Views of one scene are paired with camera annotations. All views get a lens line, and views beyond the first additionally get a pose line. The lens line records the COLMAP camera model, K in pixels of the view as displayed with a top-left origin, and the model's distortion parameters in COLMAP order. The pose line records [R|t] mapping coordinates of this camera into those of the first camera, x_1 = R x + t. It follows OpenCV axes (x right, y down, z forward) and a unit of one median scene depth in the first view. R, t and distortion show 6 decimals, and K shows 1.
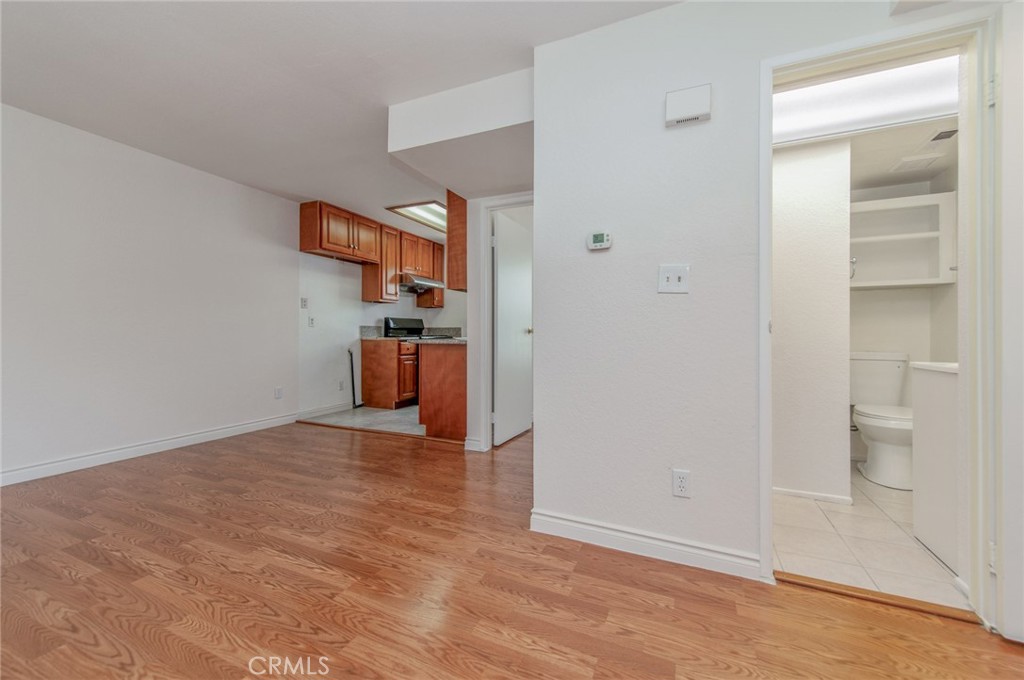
lens RADIAL K [[400.9, 0, 509.1], [0, 400.9, 333.0], [0, 0, 1]] dist [0.013991, -0.004349]
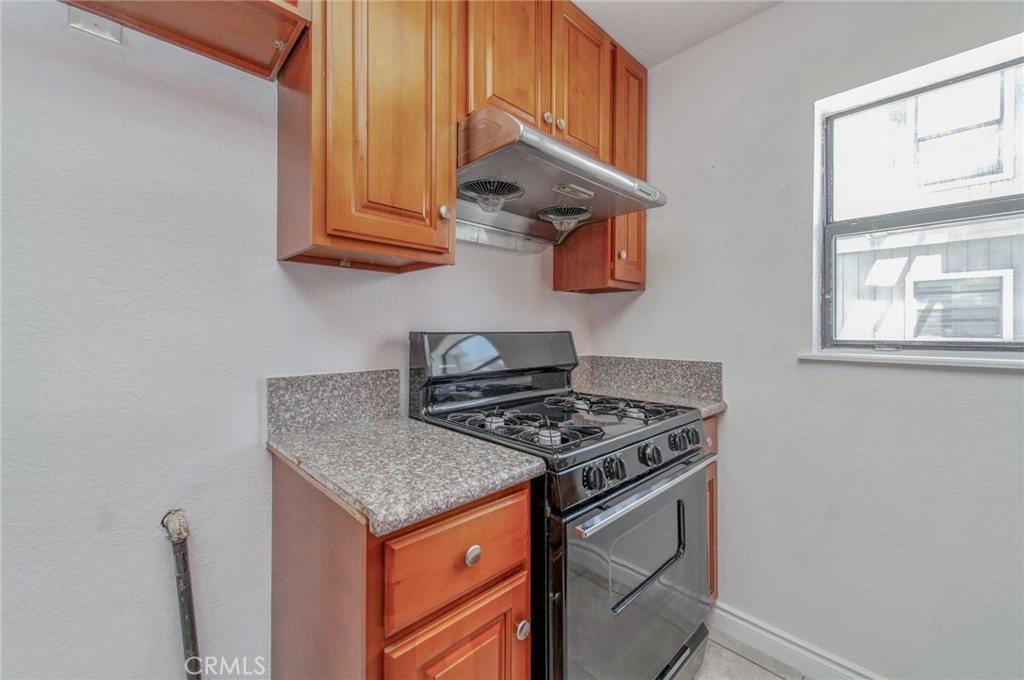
lens RADIAL K [[400.9, 0, 509.1], [0, 400.9, 333.0], [0, 0, 1]] dist [0.013991, -0.004349]
pose [[0.926604, 0.002905, -0.376028, -0.157792], [0.001030, 0.999947, 0.010262, -0.038279], [0.376037, -0.009896, 0.926552, 0.757196]]
